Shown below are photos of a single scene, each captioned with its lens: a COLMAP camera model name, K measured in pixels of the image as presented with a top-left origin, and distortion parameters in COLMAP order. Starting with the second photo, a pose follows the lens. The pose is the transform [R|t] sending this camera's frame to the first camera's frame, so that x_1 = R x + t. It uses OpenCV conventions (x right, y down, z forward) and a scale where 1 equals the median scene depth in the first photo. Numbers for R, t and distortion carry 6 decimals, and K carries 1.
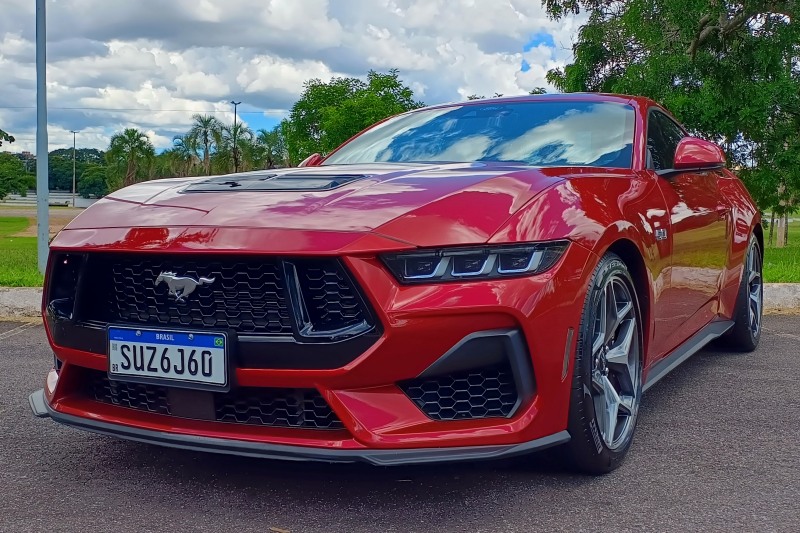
lens RADIAL K [[983.0, 0, 399.8], [0, 983.0, 204.7], [0, 0, 1]] dist [0.034802, 0.013253]
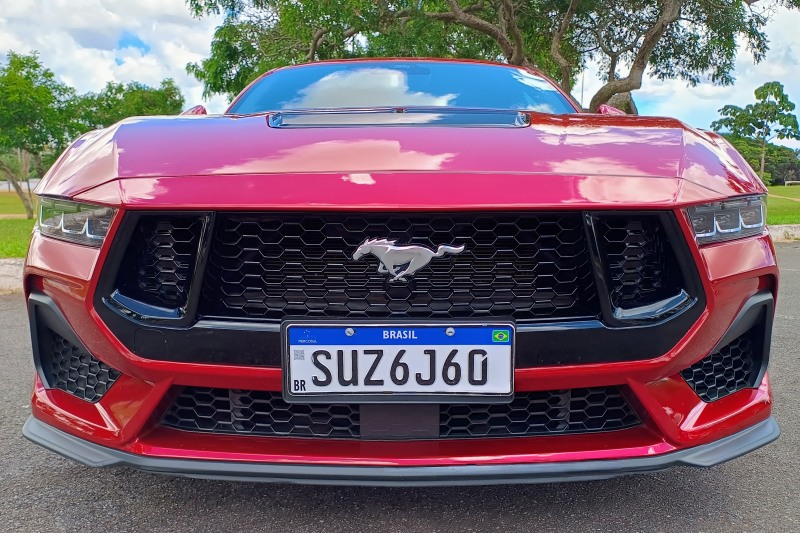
lens RADIAL K [[740.4, 0, 393.0], [0, 740.4, 263.7], [0, 0, 1]] dist [0.064519, -0.149487]
pose [[0.878663, -0.046189, 0.475203, -0.473281], [-0.006621, 0.994035, 0.108861, 0.028616], [-0.477397, -0.098798, 0.873116, 0.544071]]
